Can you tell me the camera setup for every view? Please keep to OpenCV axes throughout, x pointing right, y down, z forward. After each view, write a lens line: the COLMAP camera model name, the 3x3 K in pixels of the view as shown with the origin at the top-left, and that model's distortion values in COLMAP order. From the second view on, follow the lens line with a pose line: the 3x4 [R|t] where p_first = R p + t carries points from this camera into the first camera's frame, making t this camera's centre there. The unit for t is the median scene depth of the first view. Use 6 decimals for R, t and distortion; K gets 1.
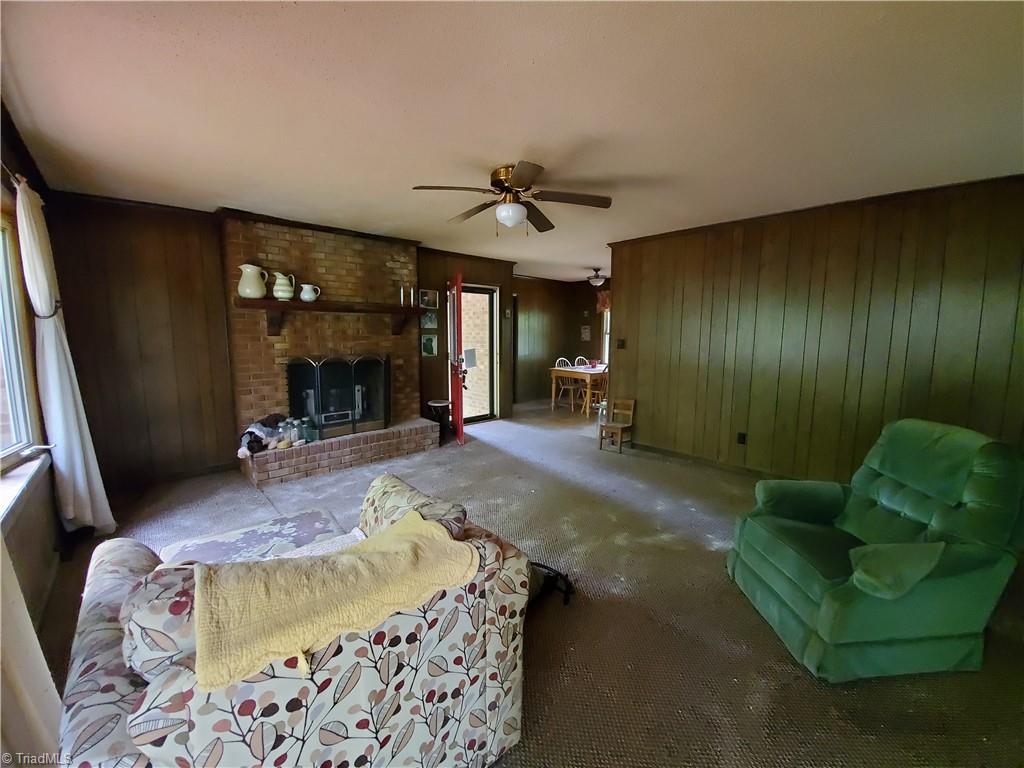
lens RADIAL K [[412.2, 0, 517.2], [0, 412.2, 383.2], [0, 0, 1]] dist [-0.005774, -0.006872]
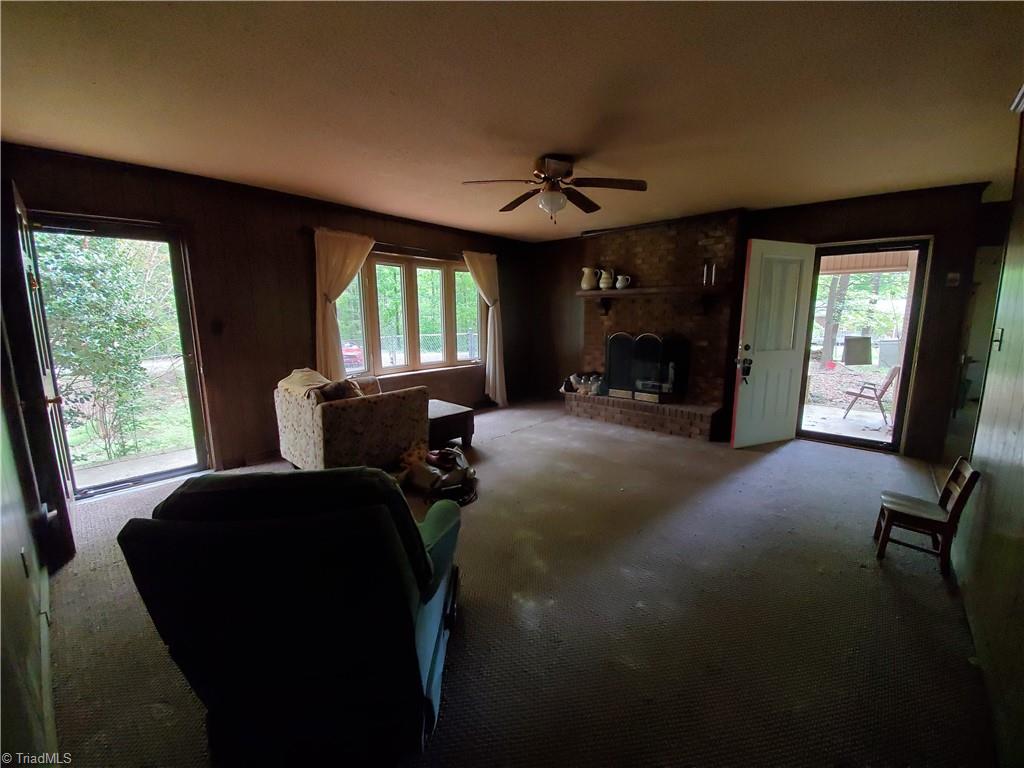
lens RADIAL K [[412.2, 0, 517.7], [0, 412.2, 379.9], [0, 0, 1]] dist [-0.005774, -0.006872]
pose [[0.077739, 0.155318, -0.984801, 0.742654], [-0.116491, 0.982439, 0.145750, -0.066926], [0.990145, 0.103390, 0.094467, 0.565632]]
